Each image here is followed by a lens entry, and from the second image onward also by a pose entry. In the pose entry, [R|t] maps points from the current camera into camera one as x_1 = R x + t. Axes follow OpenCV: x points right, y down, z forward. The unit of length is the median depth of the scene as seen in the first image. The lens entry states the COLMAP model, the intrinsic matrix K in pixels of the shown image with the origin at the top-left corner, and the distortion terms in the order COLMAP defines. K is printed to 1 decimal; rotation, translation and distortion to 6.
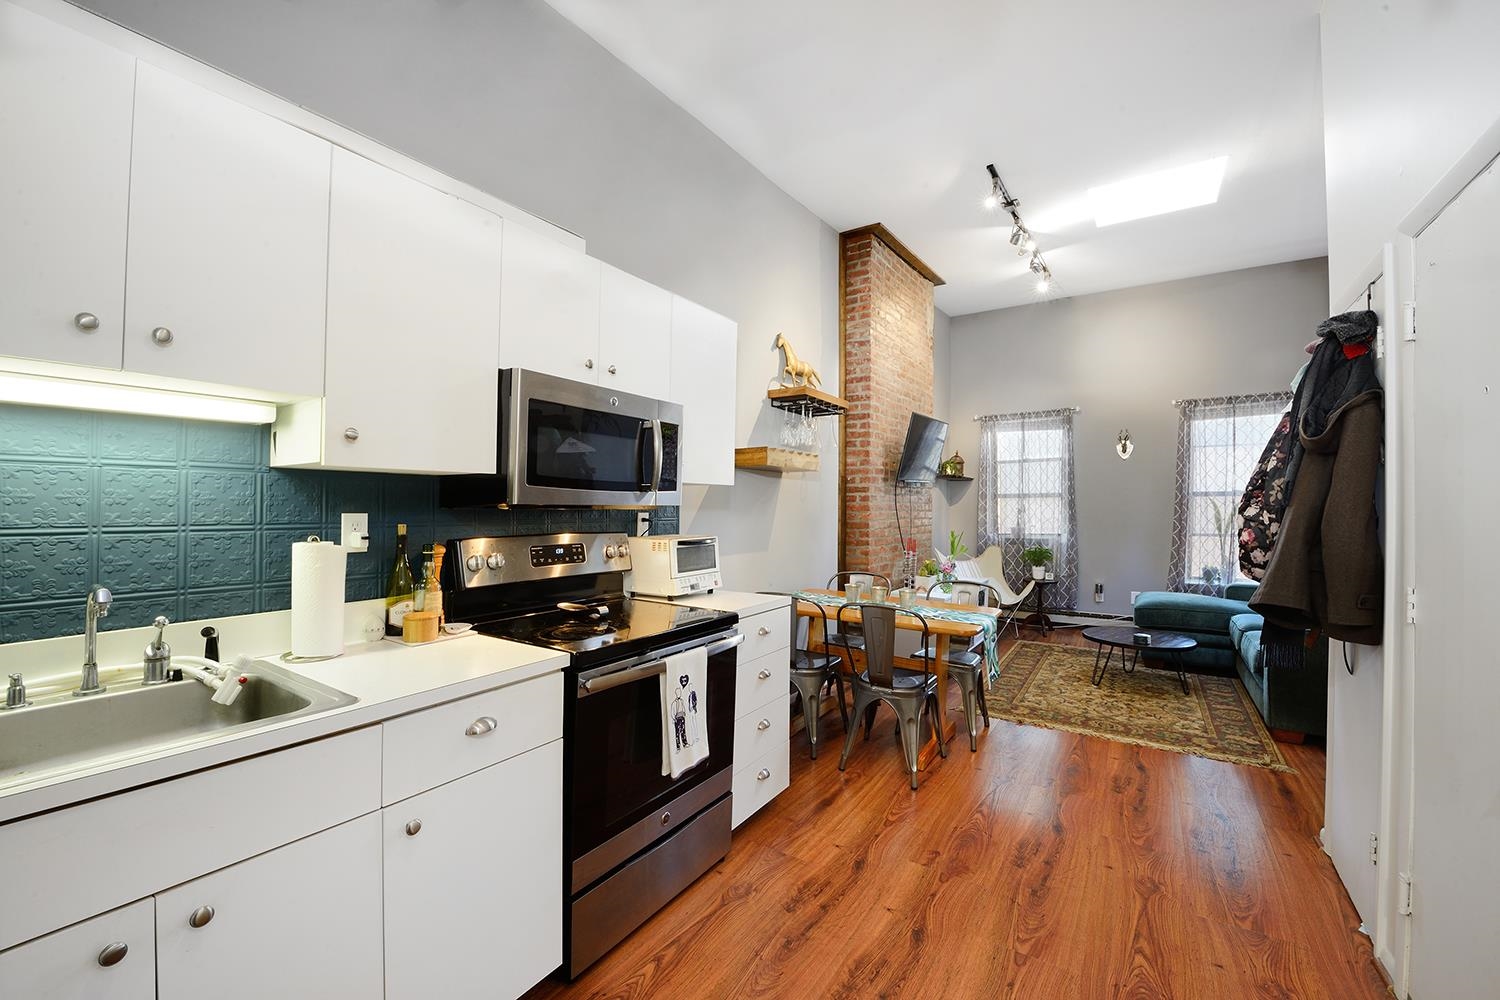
lens RADIAL K [[614.1, 0, 750.1], [0, 614.1, 526.3], [0, 0, 1]] dist [0.007342, -0.005412]
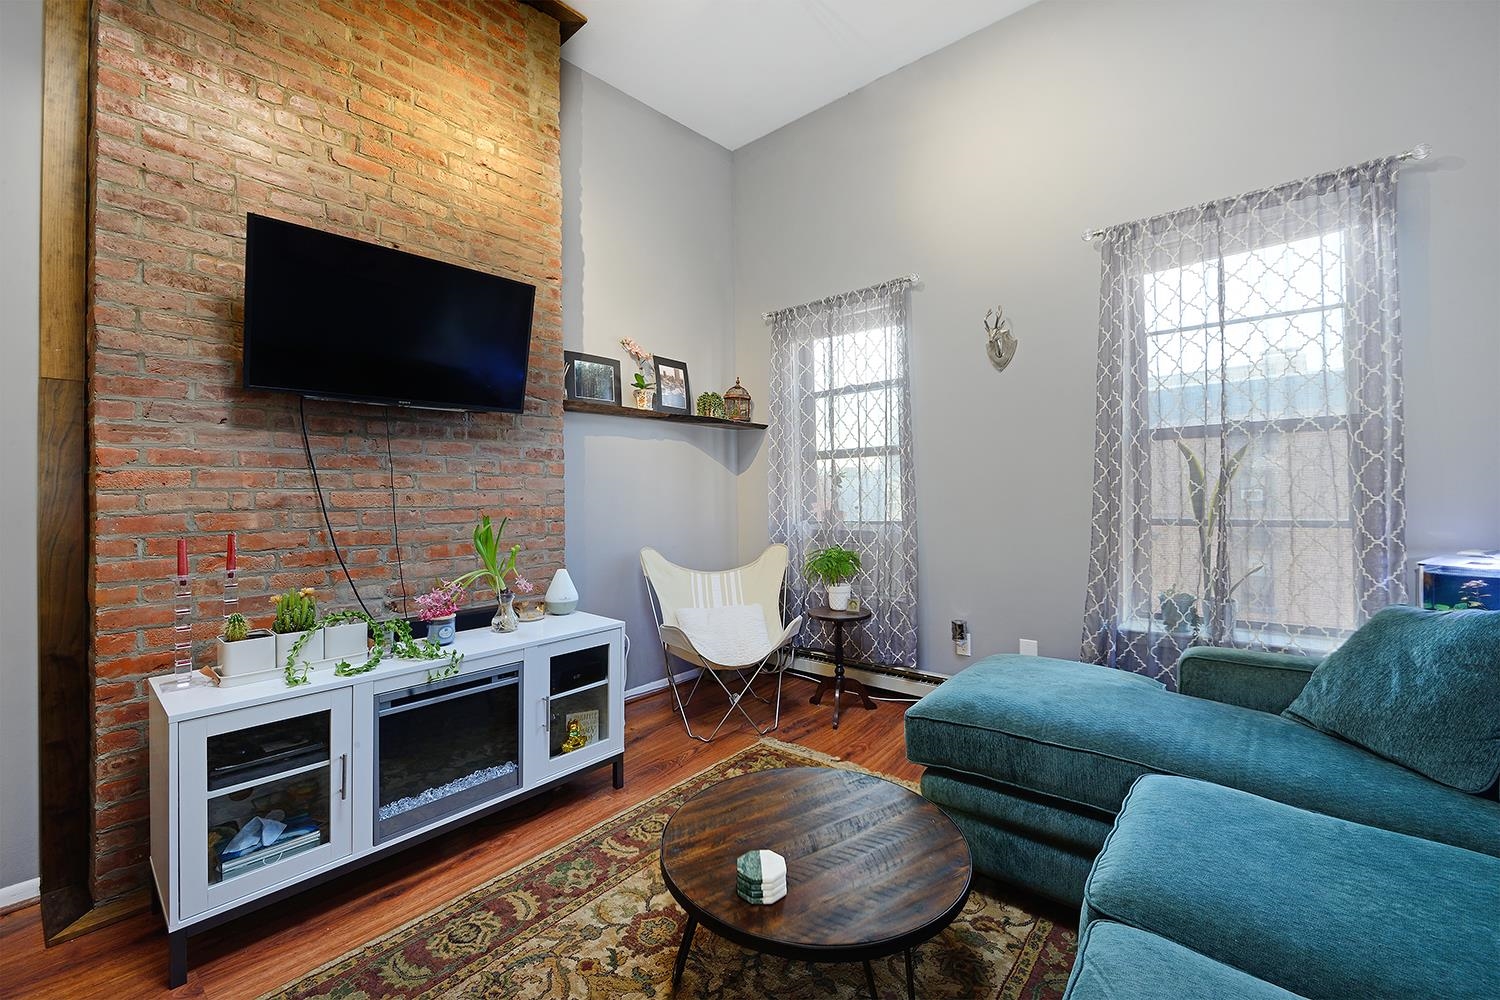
lens RADIAL K [[614.1, 0, 742.9], [0, 614.1, 506.6], [0, 0, 1]] dist [0.007342, -0.005412]
pose [[0.993101, -0.006848, -0.117061, 0.590052], [0.005297, 0.999894, -0.013562, 0.007987], [0.117141, 0.012848, 0.993032, 0.625139]]
